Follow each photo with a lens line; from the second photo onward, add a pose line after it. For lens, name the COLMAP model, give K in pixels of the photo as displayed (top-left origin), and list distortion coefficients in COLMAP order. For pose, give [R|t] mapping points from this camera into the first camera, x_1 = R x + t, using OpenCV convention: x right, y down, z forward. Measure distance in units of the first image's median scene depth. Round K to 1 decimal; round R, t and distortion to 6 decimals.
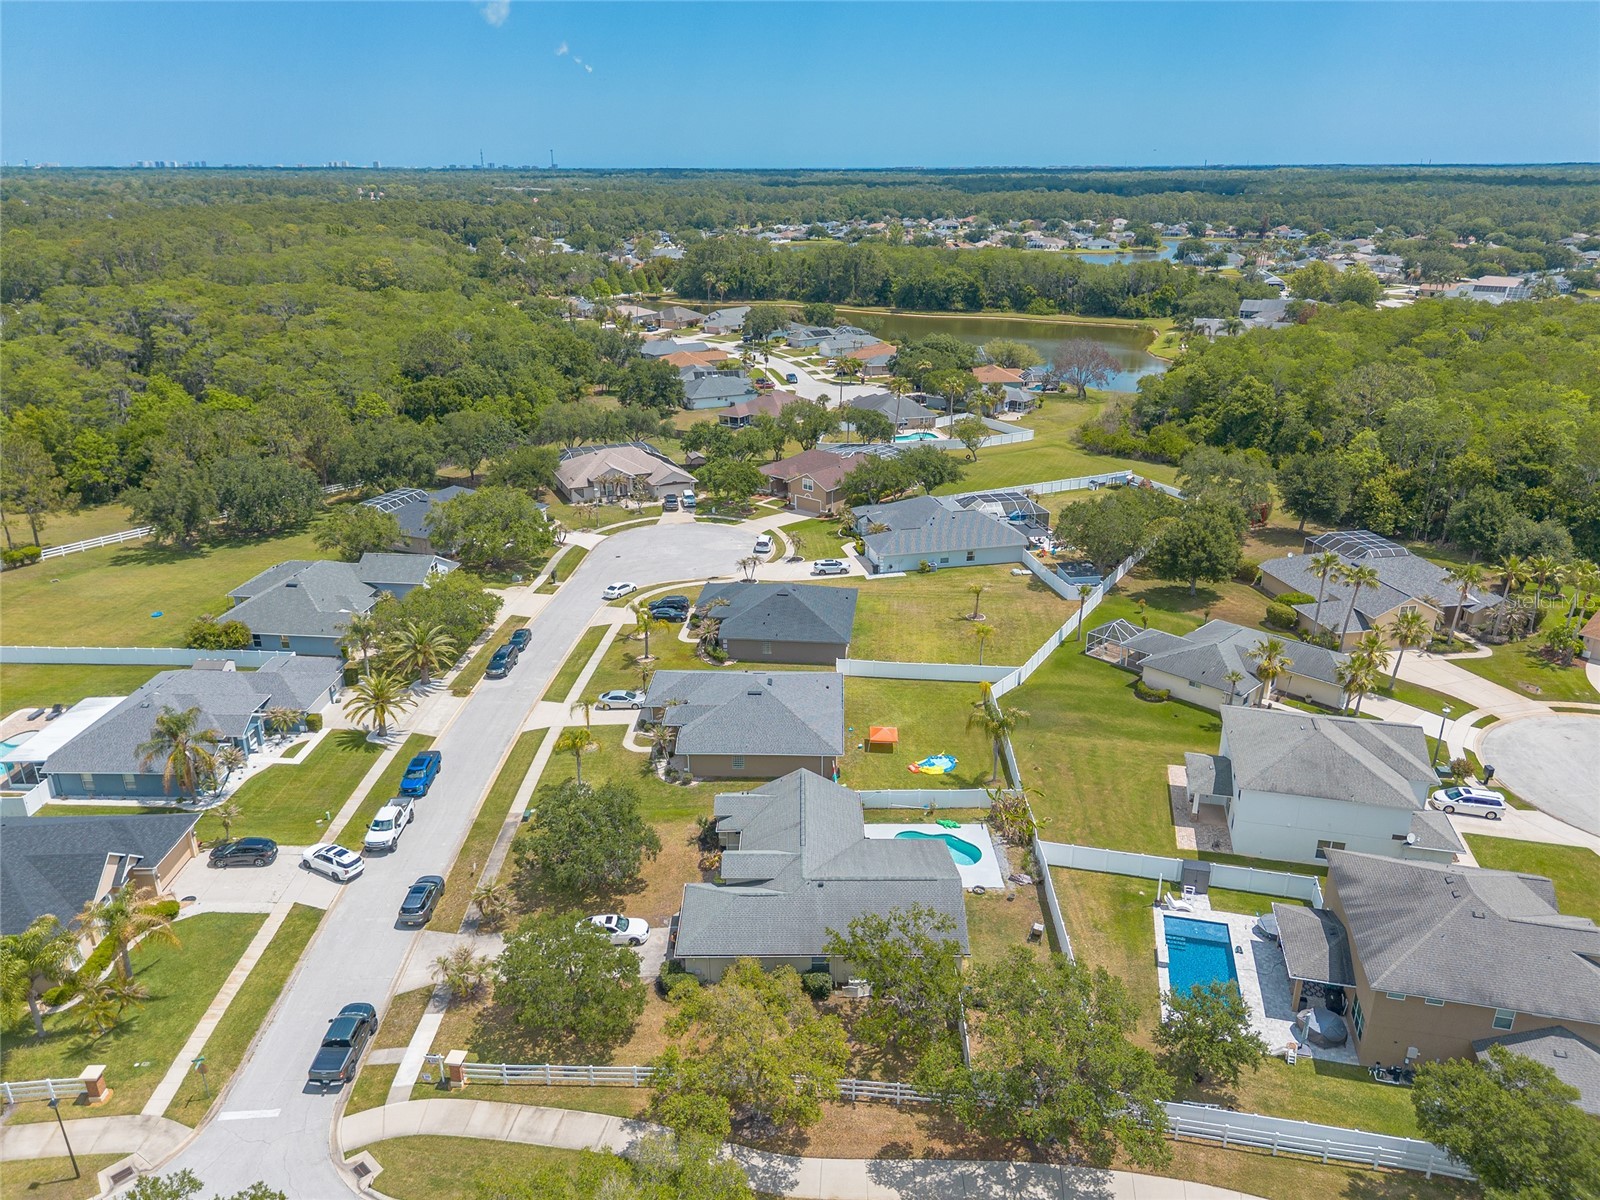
lens RADIAL K [[1138.8, 0, 794.7], [0, 1138.8, 597.3], [0, 0, 1]] dist [0.059217, -0.049846]
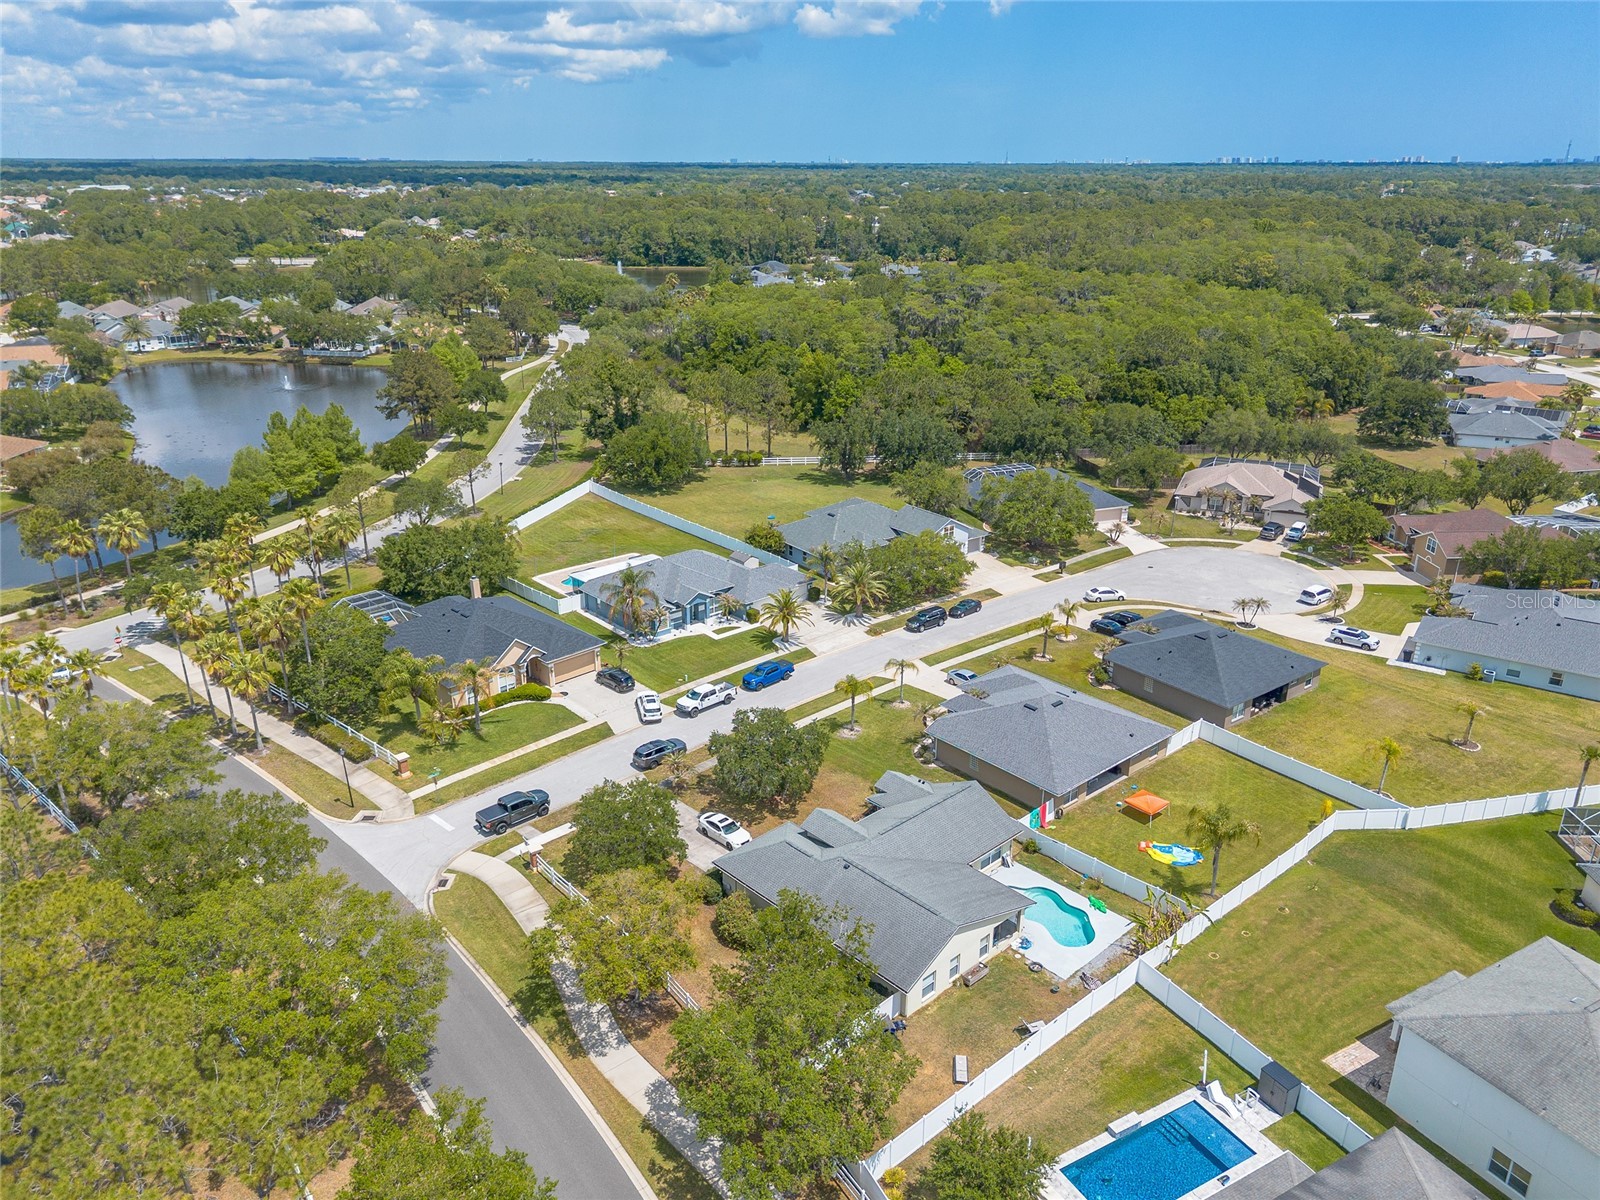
lens RADIAL K [[1138.8, 0, 797.7], [0, 1138.8, 600.1], [0, 0, 1]] dist [0.059217, -0.049846]
pose [[0.682436, 0.265019, -0.681210, 0.457948], [-0.261195, 0.958841, 0.111364, -0.057949], [0.682685, 0.101930, 0.723569, 0.152065]]
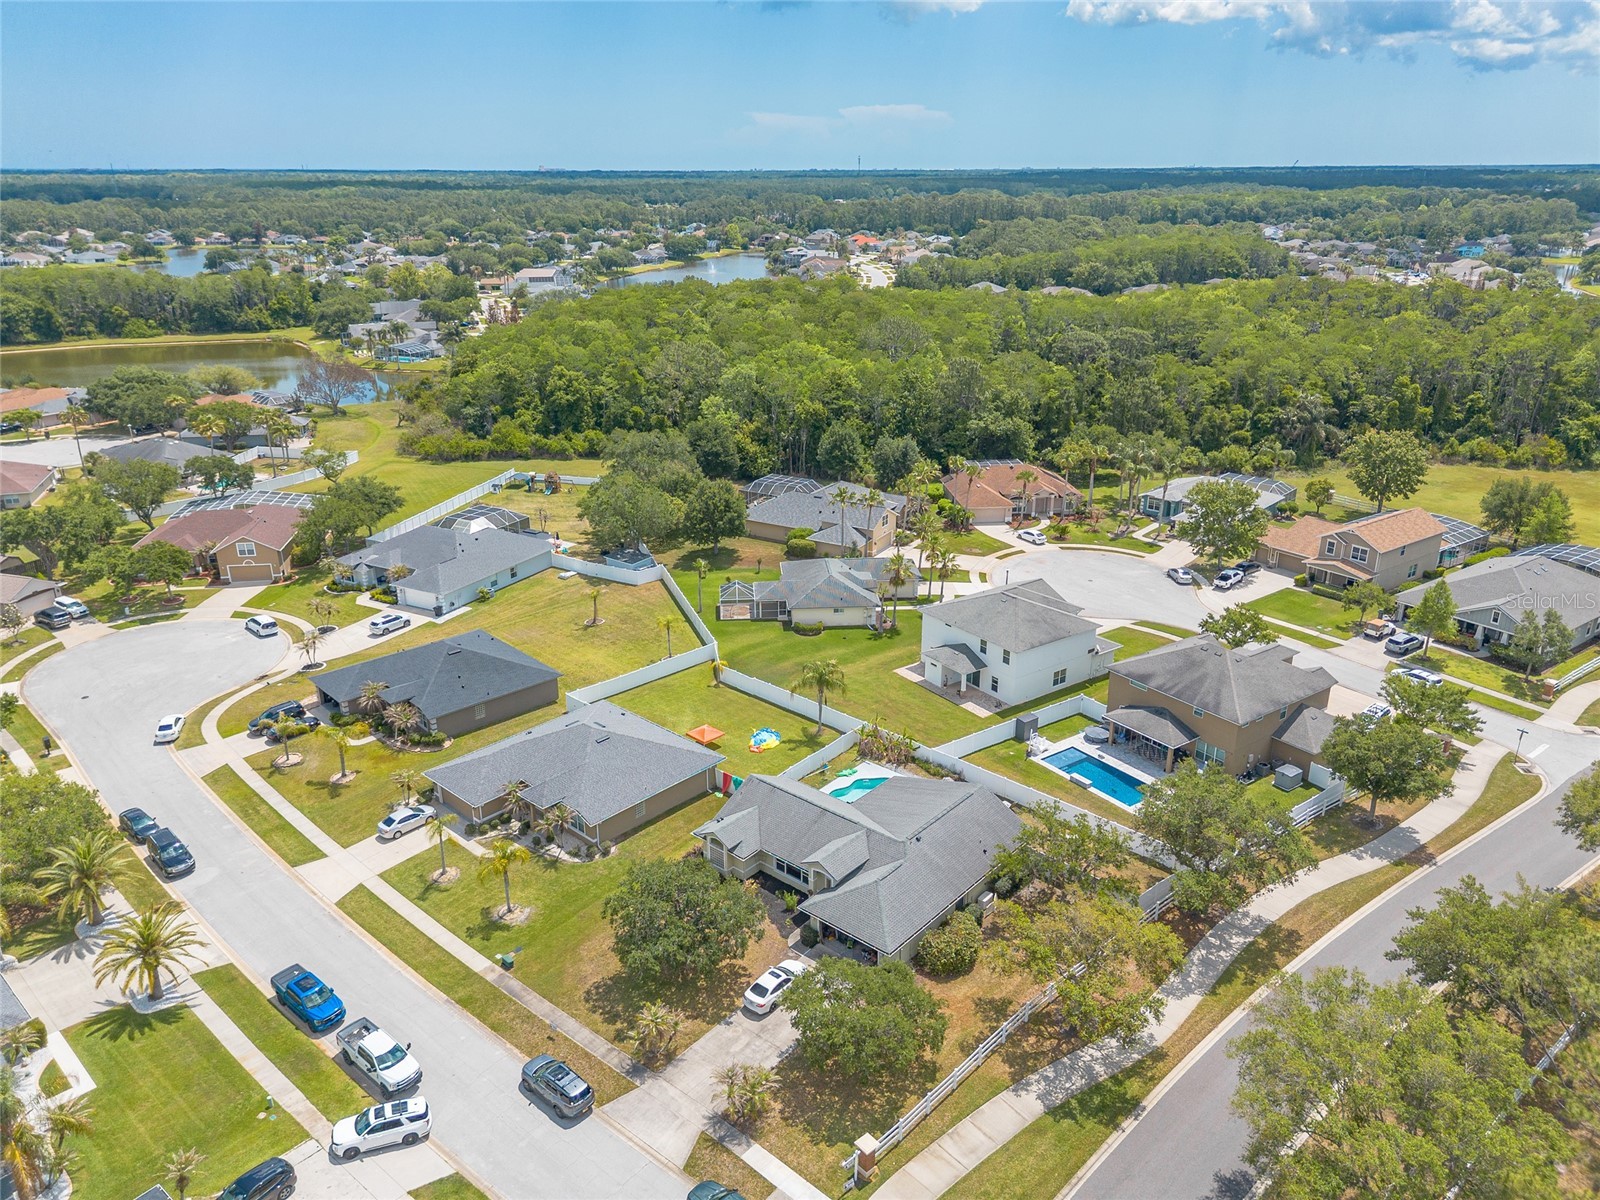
lens RADIAL K [[1138.8, 0, 796.8], [0, 1138.8, 603.0], [0, 0, 1]] dist [0.059217, -0.049846]
pose [[0.649900, -0.269566, 0.710609, -0.552714], [0.269195, 0.956018, 0.116463, -0.085522], [-0.710749, 0.115603, 0.693882, 0.227219]]
